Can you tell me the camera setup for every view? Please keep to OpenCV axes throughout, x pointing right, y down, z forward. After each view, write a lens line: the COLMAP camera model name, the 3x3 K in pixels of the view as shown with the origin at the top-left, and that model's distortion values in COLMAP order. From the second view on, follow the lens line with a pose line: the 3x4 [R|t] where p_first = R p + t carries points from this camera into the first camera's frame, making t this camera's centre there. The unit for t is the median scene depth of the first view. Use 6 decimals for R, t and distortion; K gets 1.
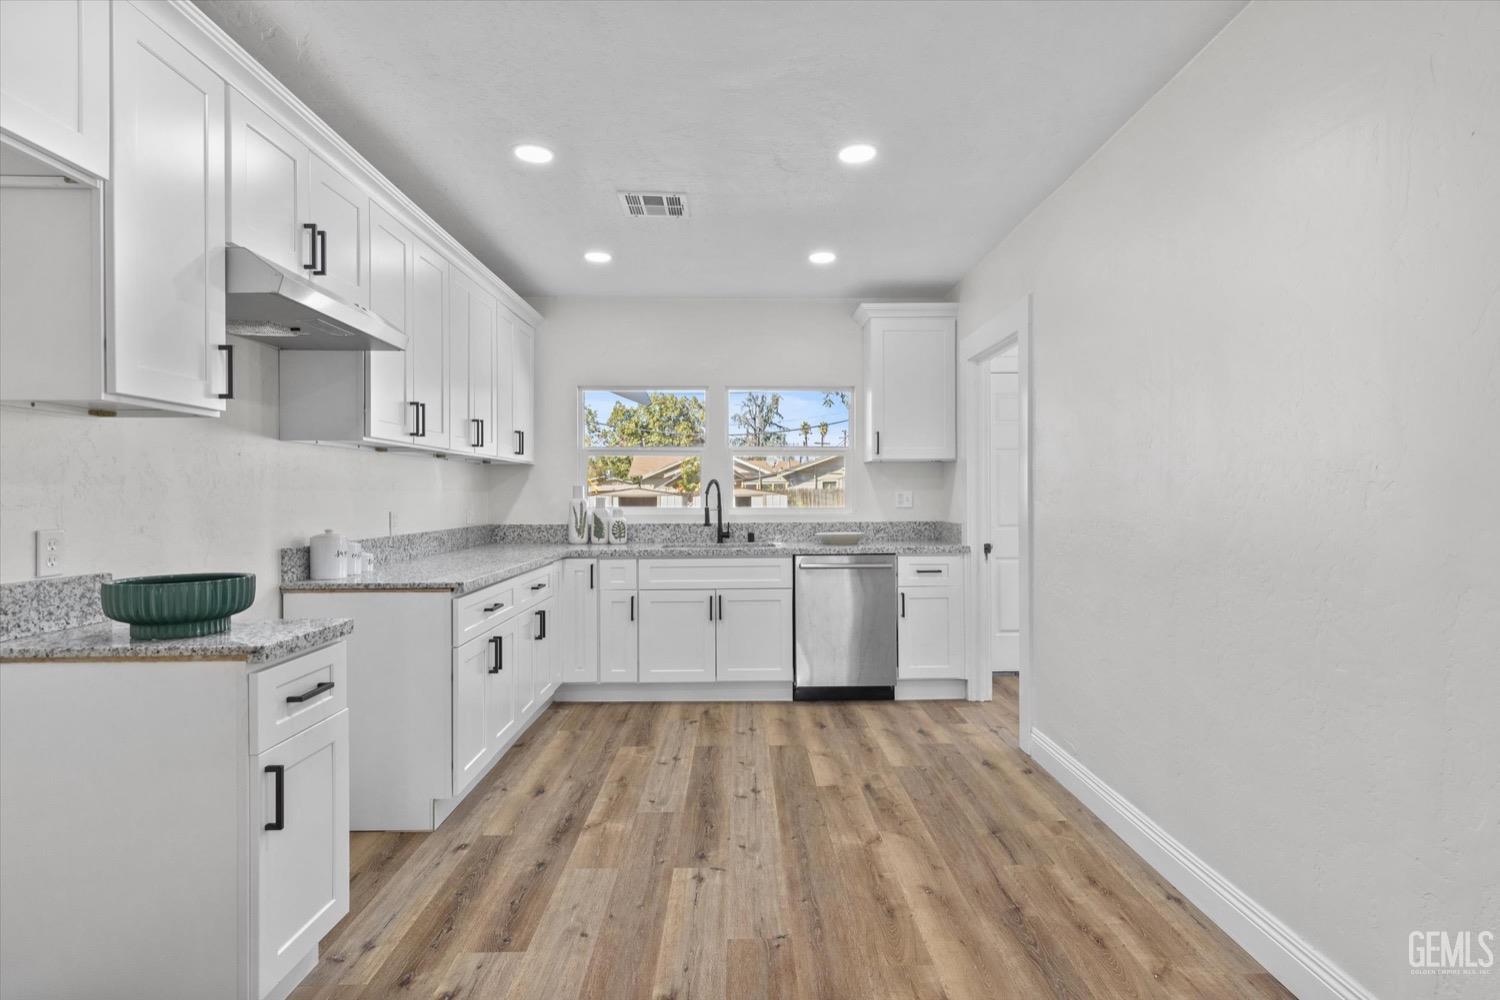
lens RADIAL K [[758.6, 0, 750.1], [0, 758.6, 491.5], [0, 0, 1]] dist [0.018463, -0.000099]
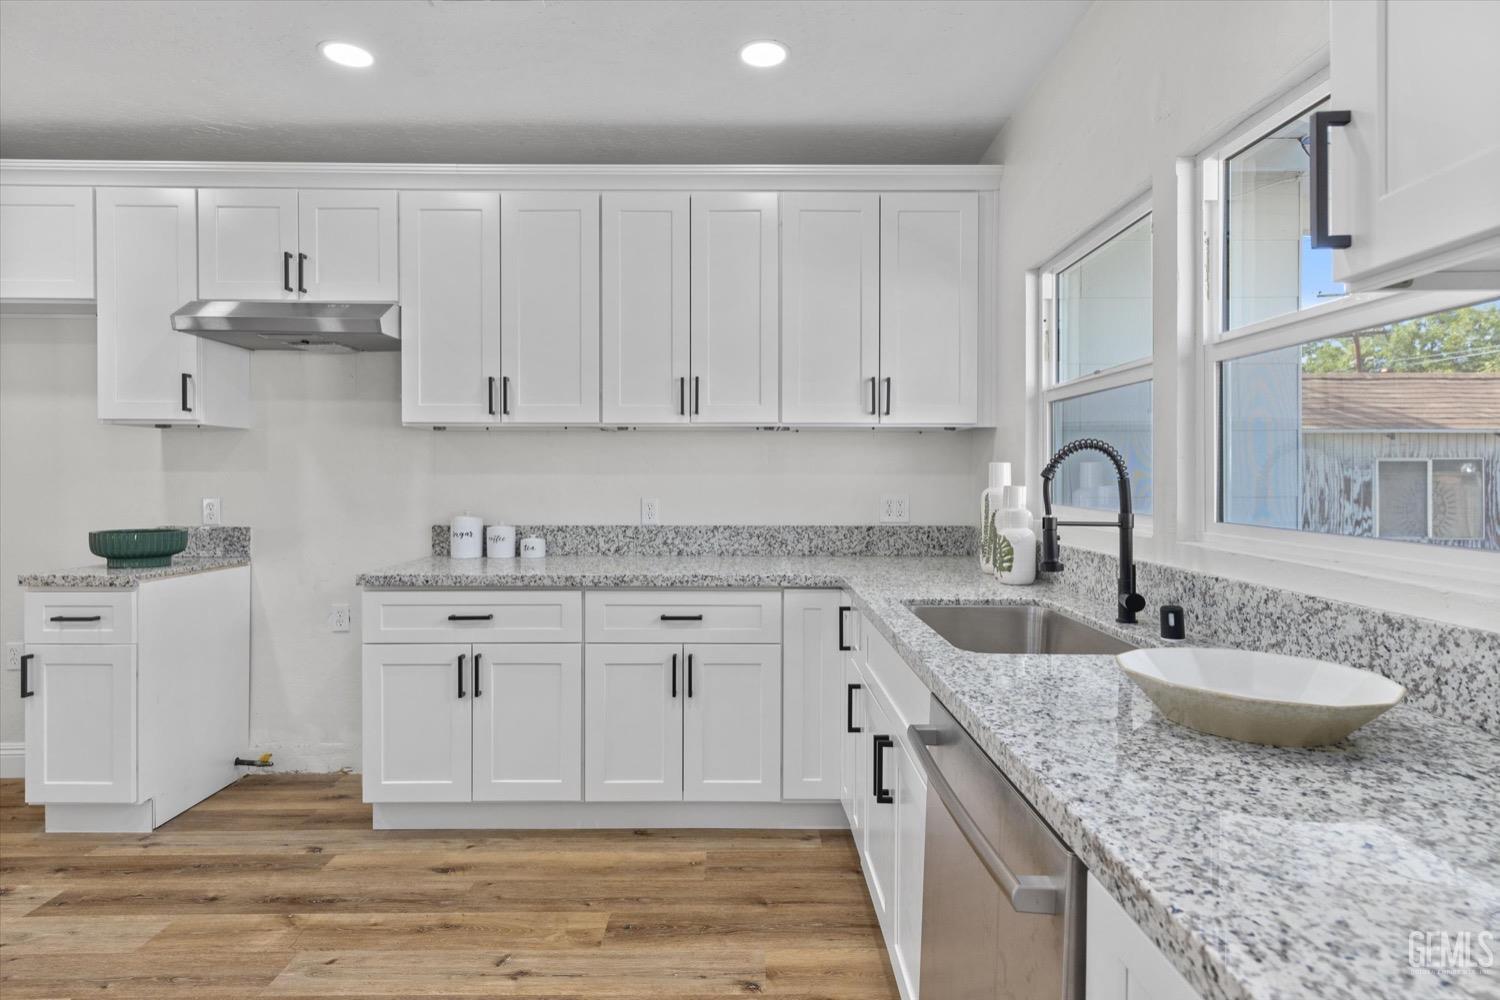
lens RADIAL K [[800.4, 0, 752.9], [0, 800.4, 483.9], [0, 0, 1]] dist [0.004987, 0.000087]
pose [[-0.007958, 0.011290, -0.999905, 0.364647], [0.002351, 0.999934, 0.011271, 0.000434], [0.999966, -0.002261, -0.007984, 0.925648]]
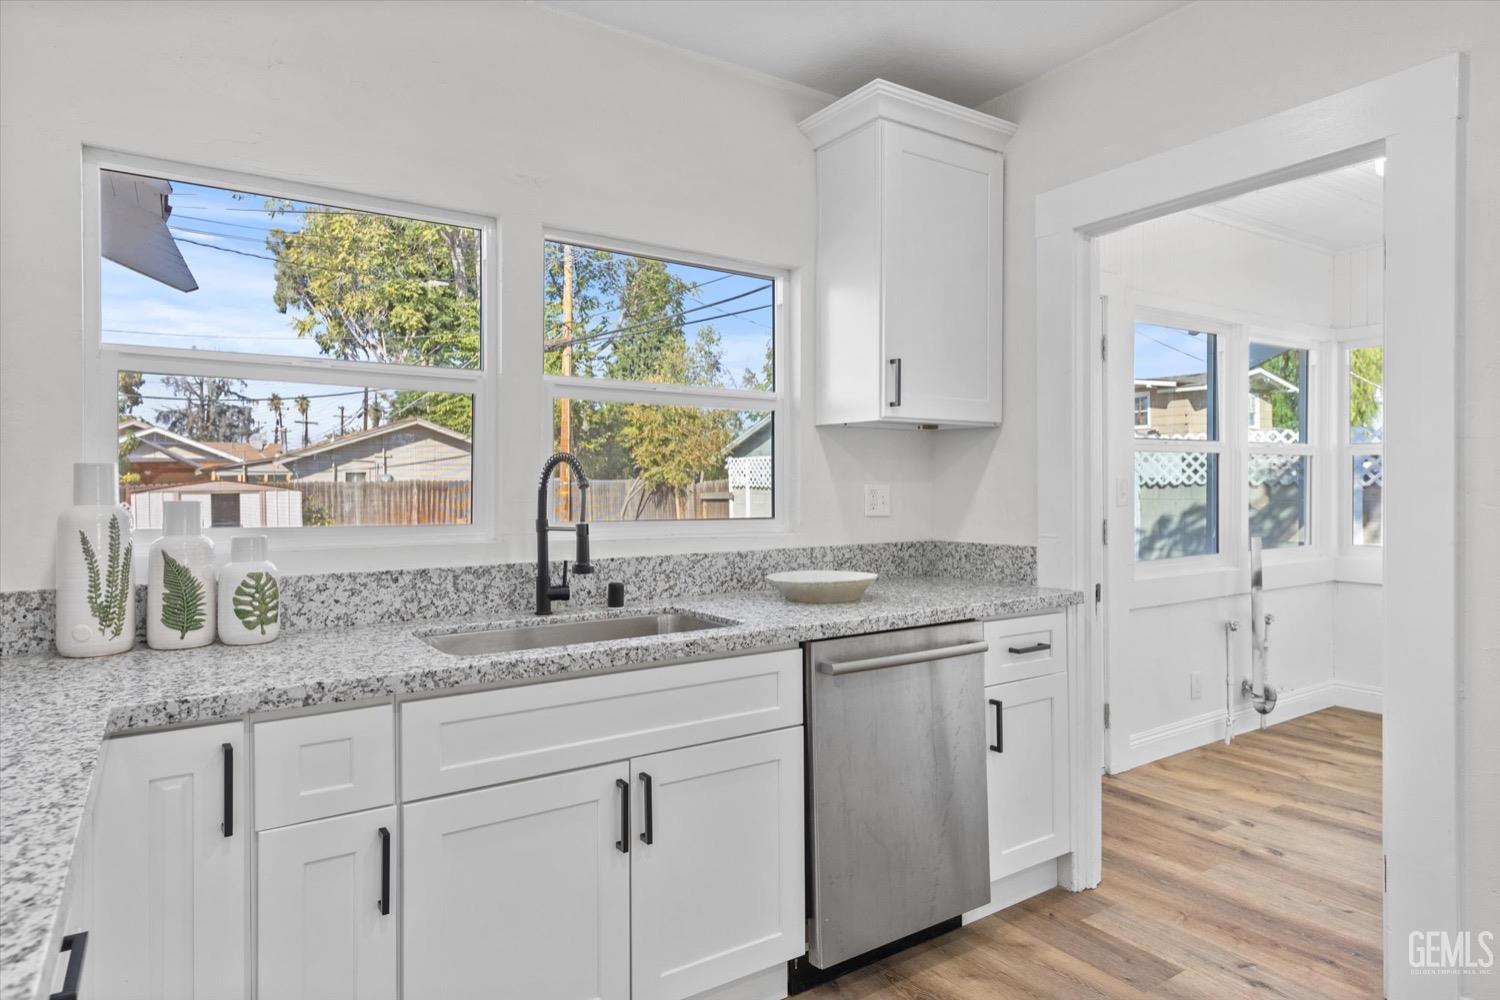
lens RADIAL K [[875.9, 0, 752.6], [0, 875.9, 487.0], [0, 0, 1]] dist [0.005415, 0.000980]
pose [[0.838101, 0.001595, 0.545513, -0.219378], [-0.001872, 0.999998, -0.000048, 0.001766], [-0.545512, -0.000981, 0.838102, 0.620970]]
